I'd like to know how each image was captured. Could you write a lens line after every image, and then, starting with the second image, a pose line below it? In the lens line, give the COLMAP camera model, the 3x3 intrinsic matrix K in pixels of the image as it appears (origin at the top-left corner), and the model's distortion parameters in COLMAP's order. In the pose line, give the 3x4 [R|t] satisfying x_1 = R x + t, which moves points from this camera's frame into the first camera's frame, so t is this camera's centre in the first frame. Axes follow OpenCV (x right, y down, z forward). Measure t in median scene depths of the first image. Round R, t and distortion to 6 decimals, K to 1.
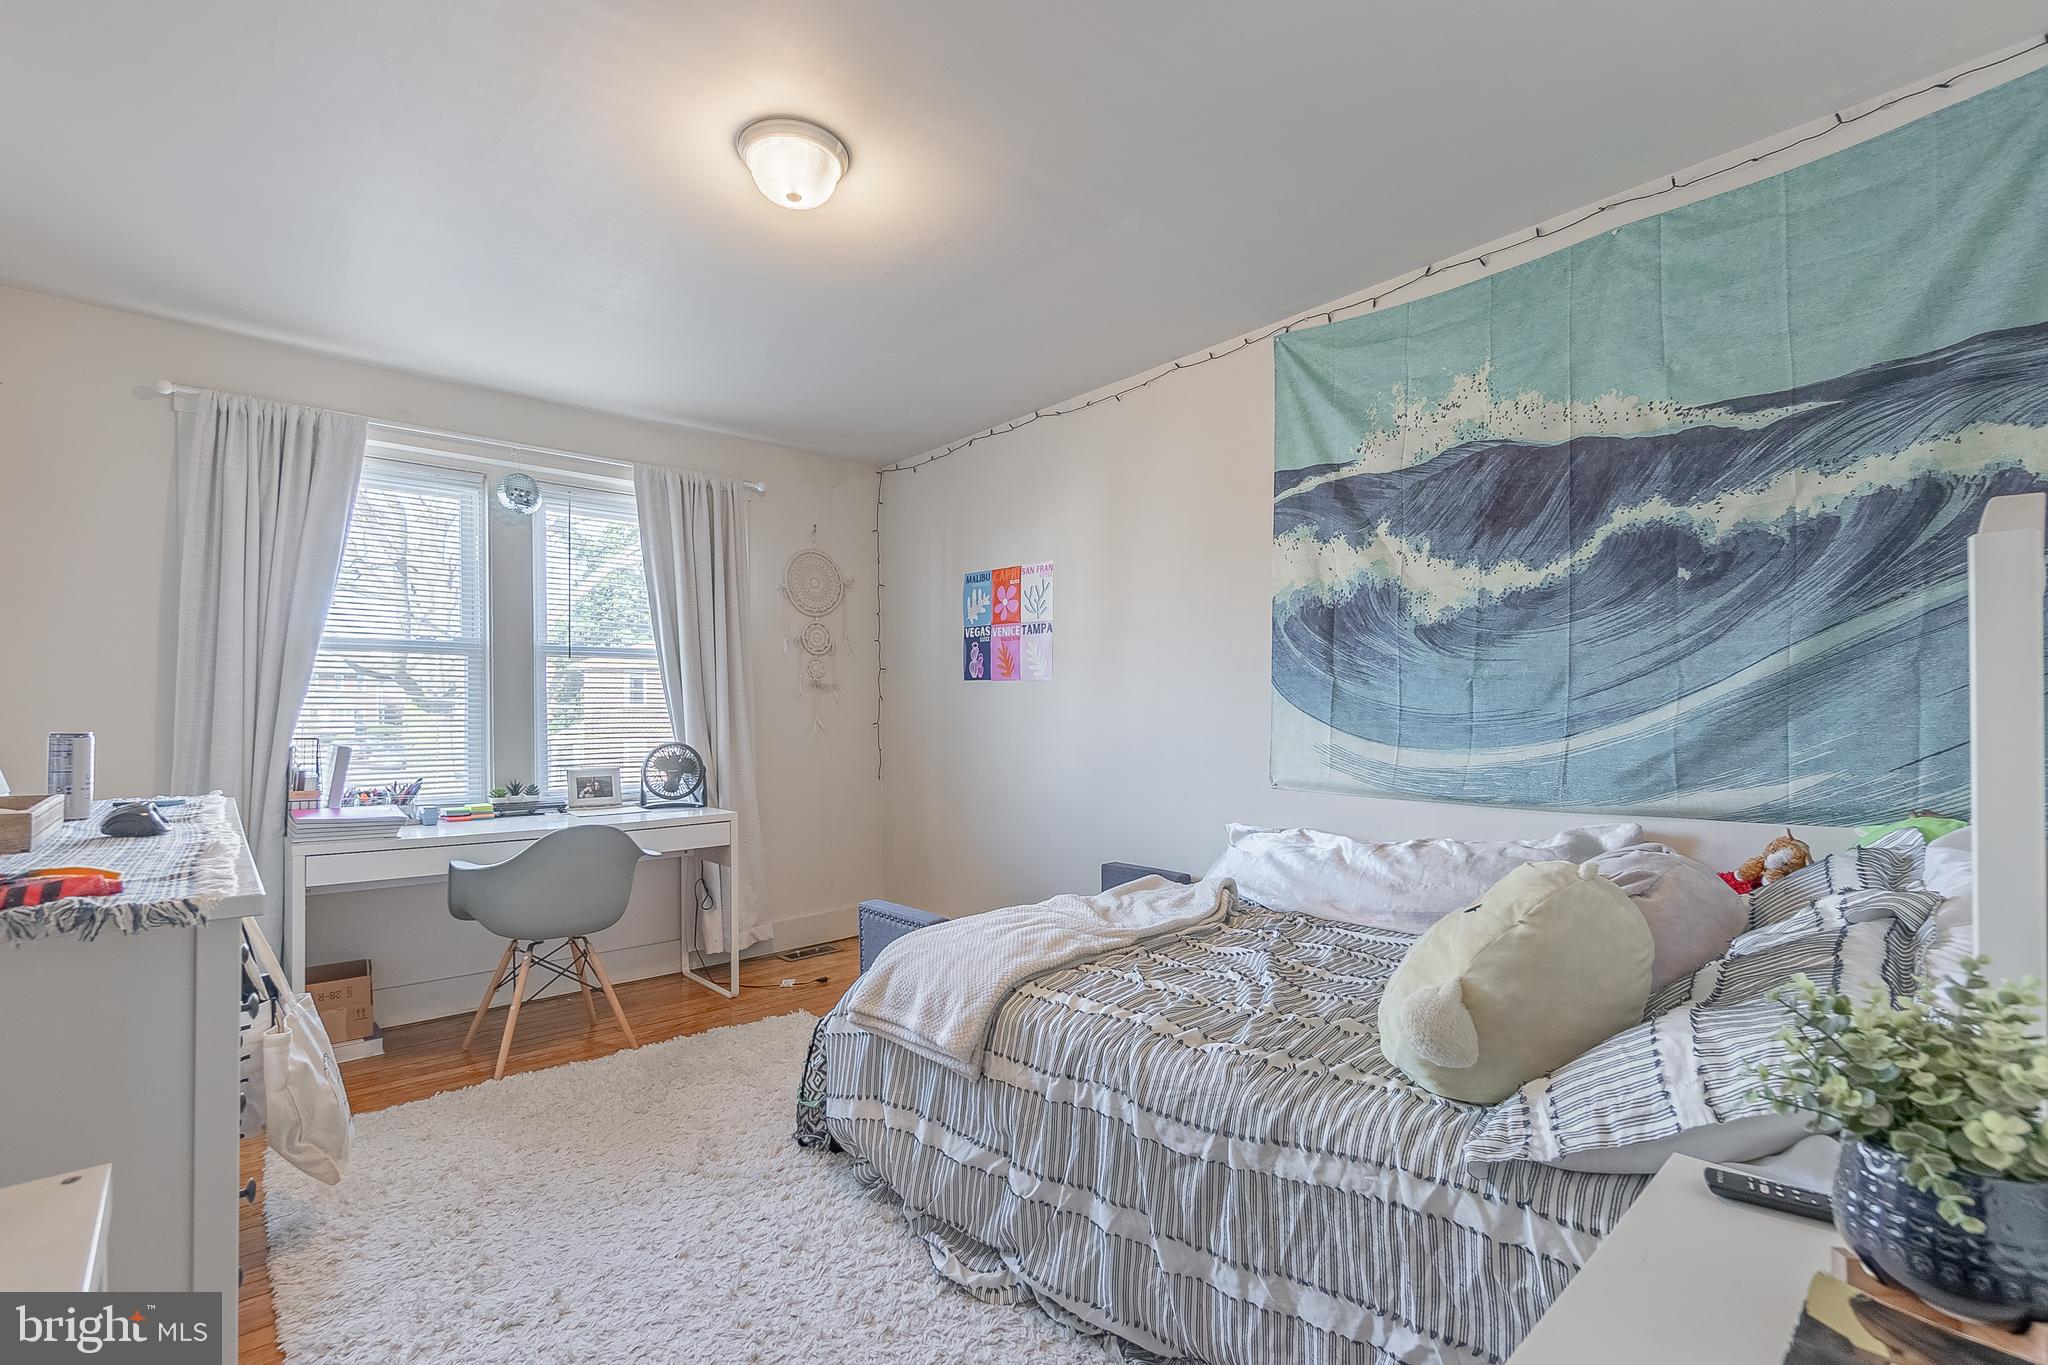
lens RADIAL K [[914.2, 0, 1026.0], [0, 914.2, 694.8], [0, 0, 1]] dist [0.000387, -0.000052]
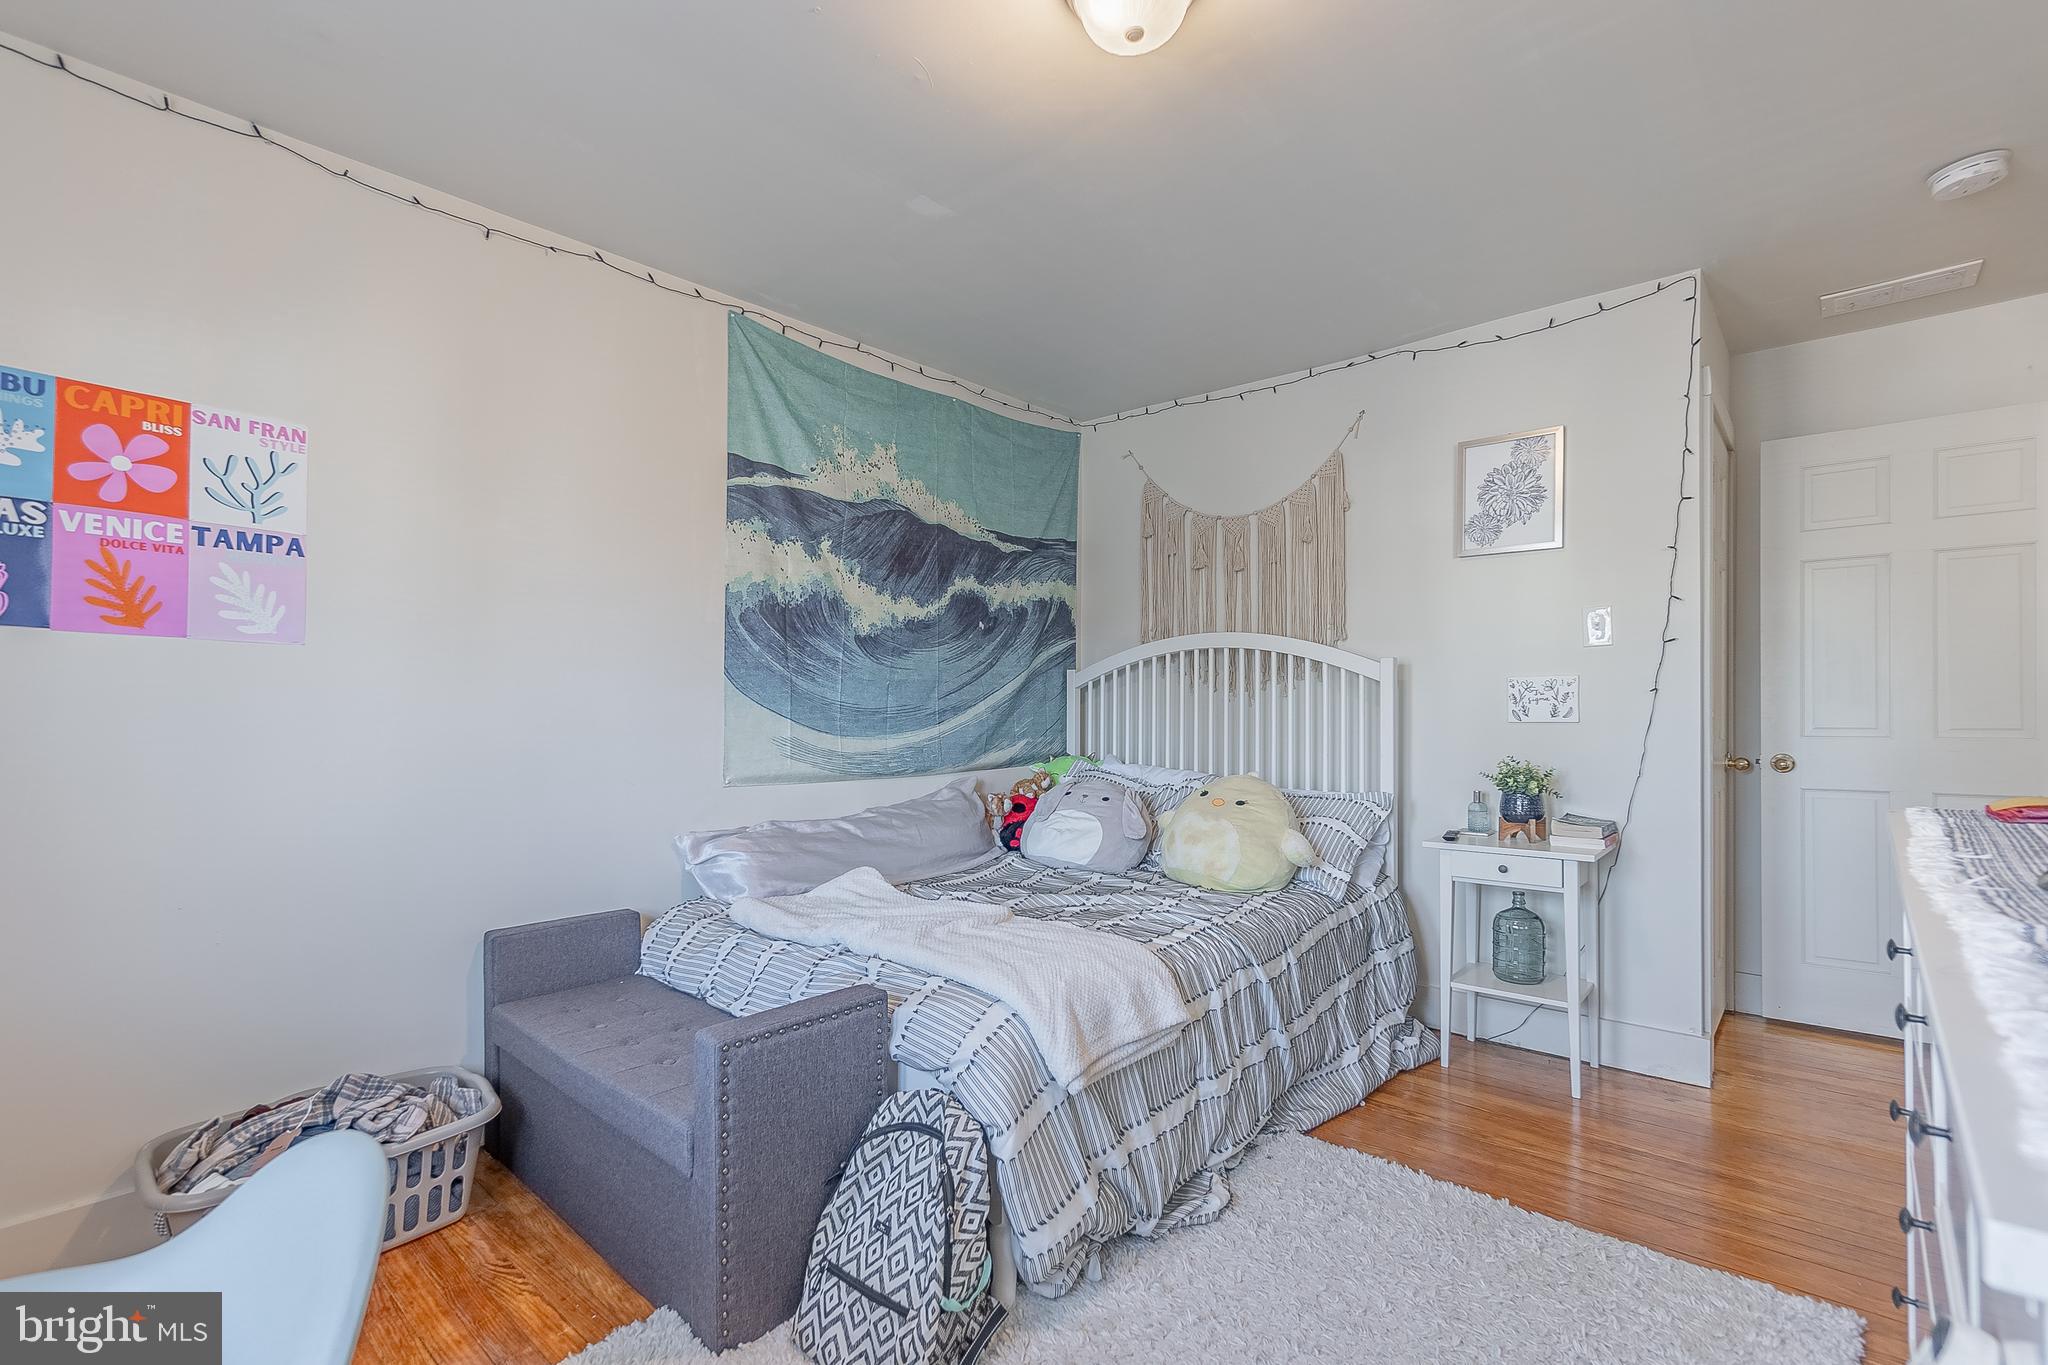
lens RADIAL K [[914.2, 0, 1026.1], [0, 914.2, 689.4], [0, 0, 1]] dist [0.000387, -0.000052]
pose [[-0.103035, 0.022019, 0.994434, -0.804429], [-0.021853, 0.999464, -0.024395, 0.020868], [-0.994438, -0.024245, -0.102498, 0.905838]]
